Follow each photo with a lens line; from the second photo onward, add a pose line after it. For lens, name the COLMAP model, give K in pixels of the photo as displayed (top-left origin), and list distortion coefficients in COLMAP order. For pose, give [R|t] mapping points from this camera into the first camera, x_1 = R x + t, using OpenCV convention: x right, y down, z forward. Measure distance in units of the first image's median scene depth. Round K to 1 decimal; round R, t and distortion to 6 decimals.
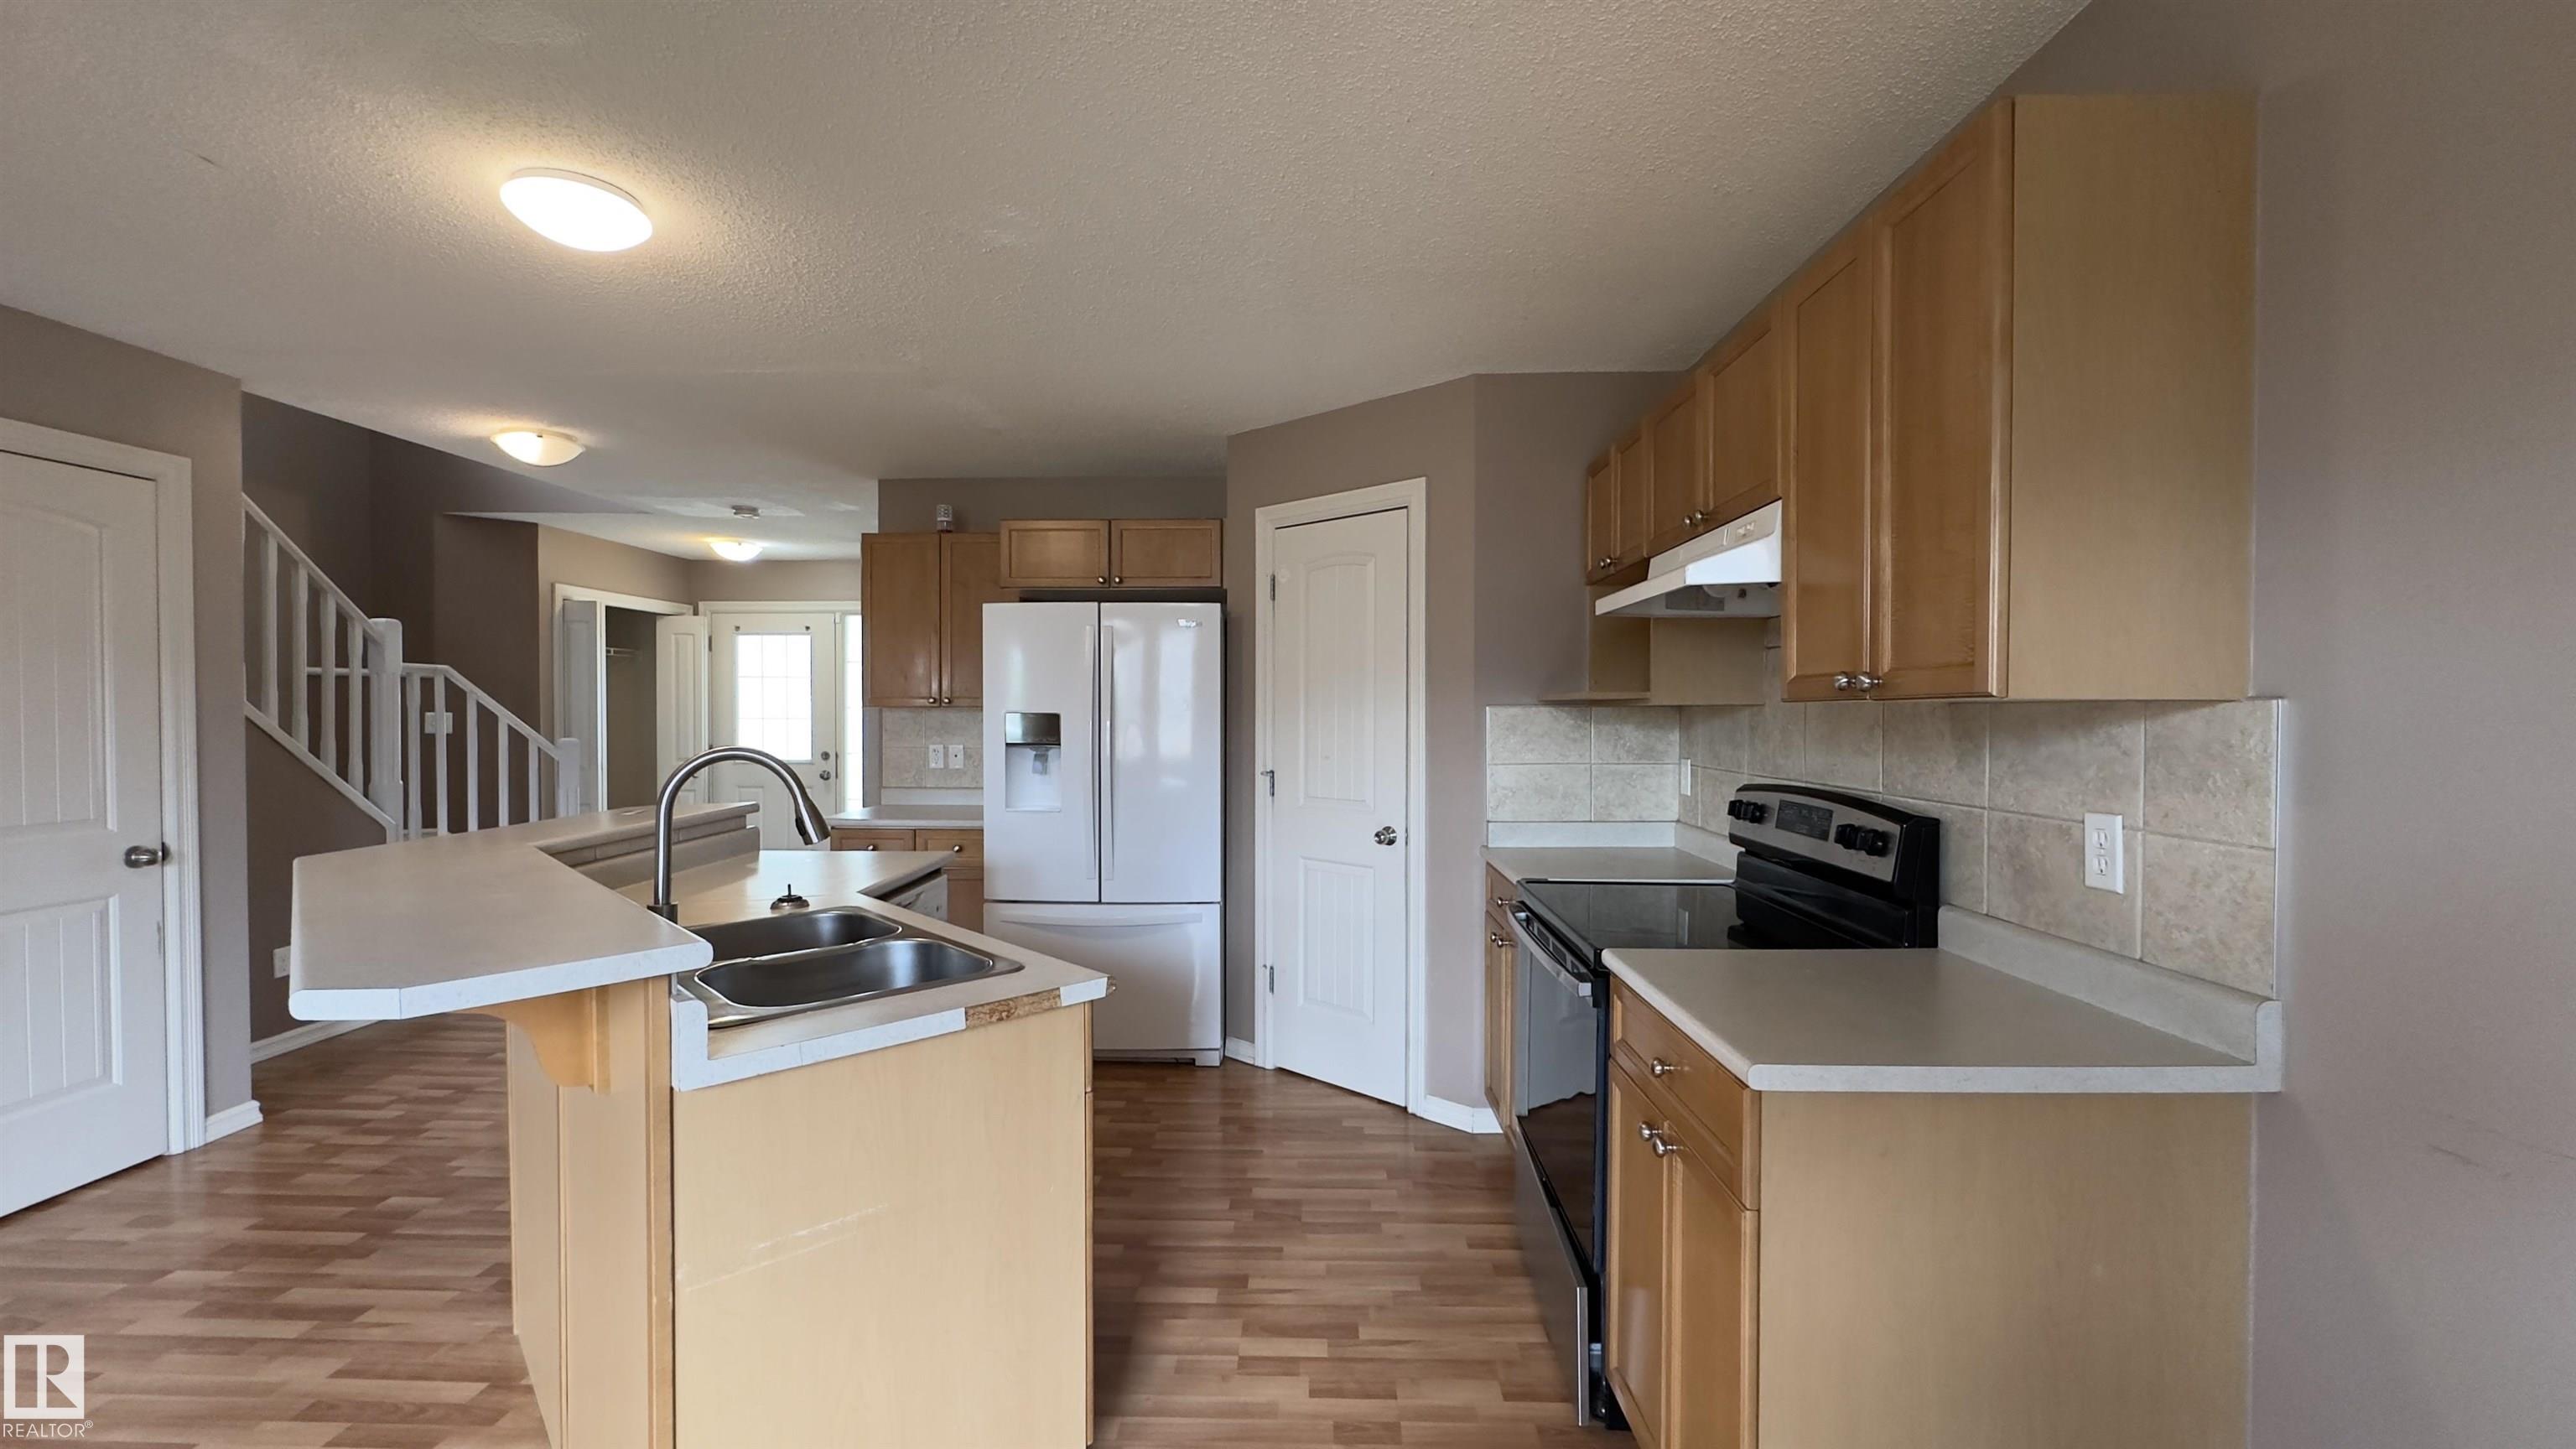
lens RADIAL K [[1026.8, 0, 1286.2], [0, 1026.8, 724.5], [0, 0, 1]] dist [-0.001959, -0.000126]
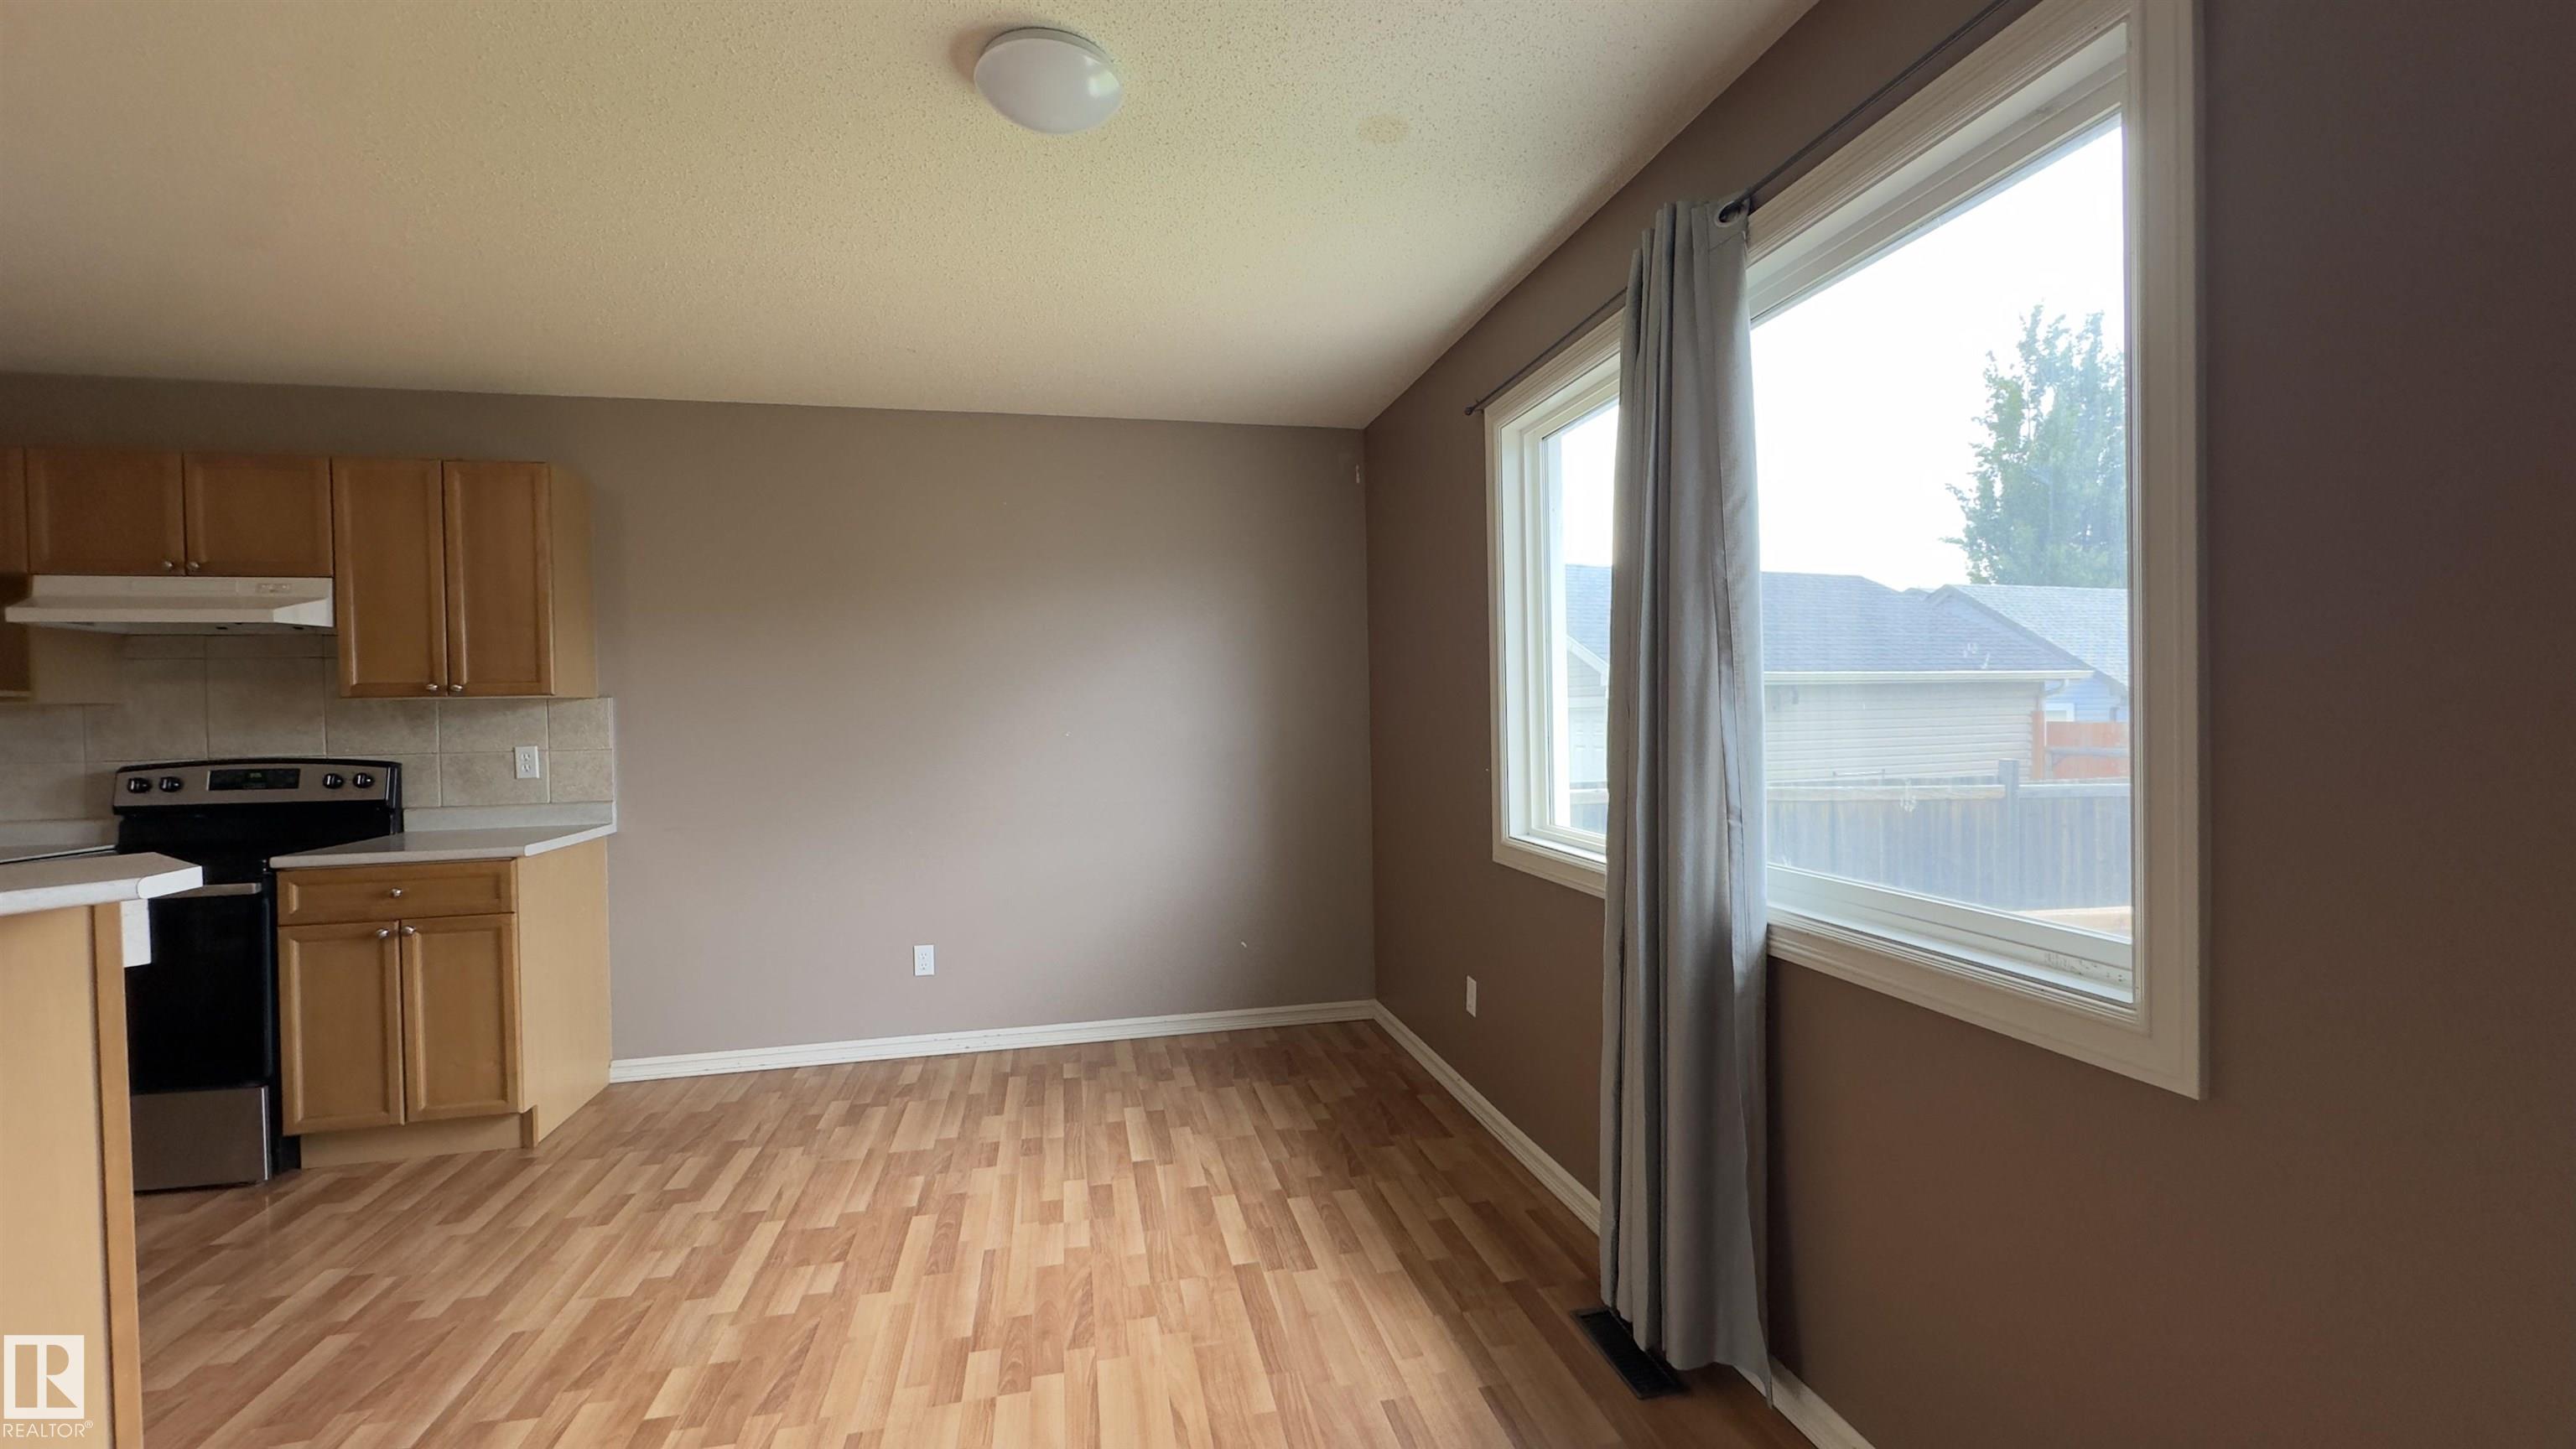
lens RADIAL K [[1026.8, 0, 1286.2], [0, 1026.8, 724.5], [0, 0, 1]] dist [-0.001959, -0.000126]
pose [[-0.240040, -0.008522, 0.970725, -0.829271], [0.031472, 0.999367, 0.016556, 0.023066], [-0.970253, 0.034525, -0.239620, -0.057334]]
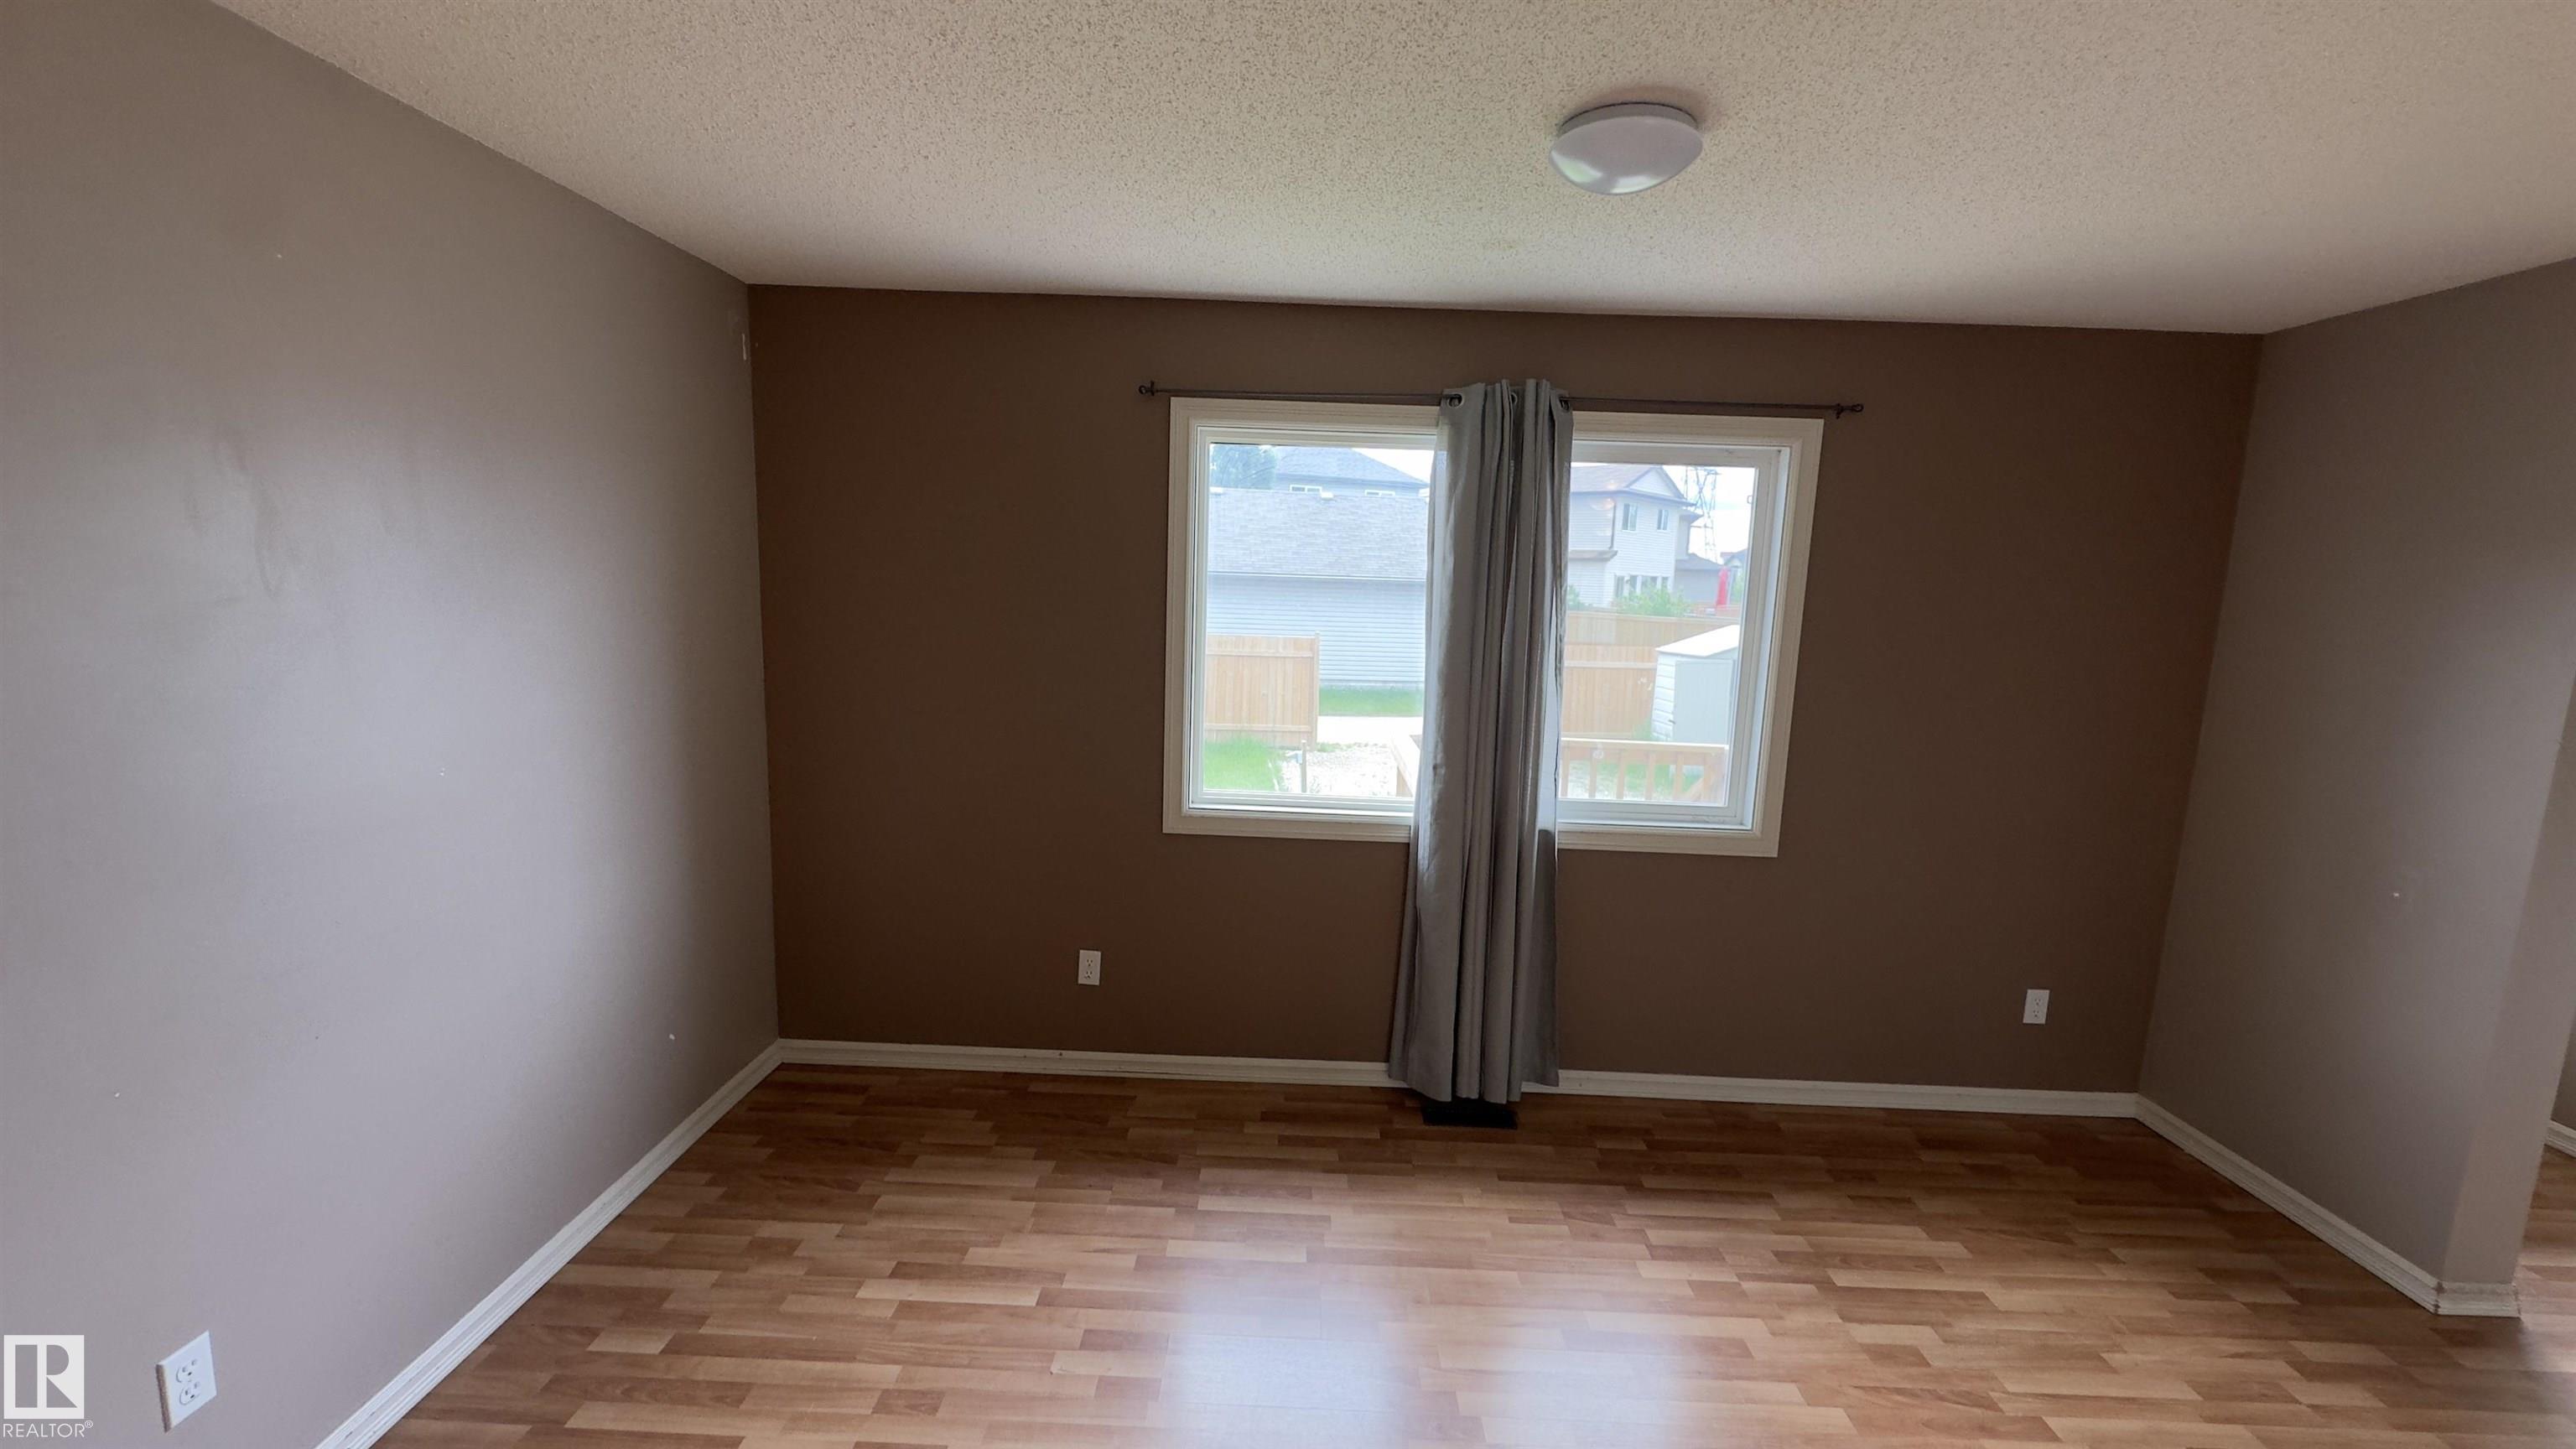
lens RADIAL K [[1026.8, 0, 1286.2], [0, 1026.8, 724.5], [0, 0, 1]] dist [-0.001959, -0.000126]
pose [[-0.999307, -0.033828, -0.015563, -0.126910], [-0.035845, 0.987100, 0.156043, -0.086427], [0.010083, 0.156492, -0.987628, 0.468794]]
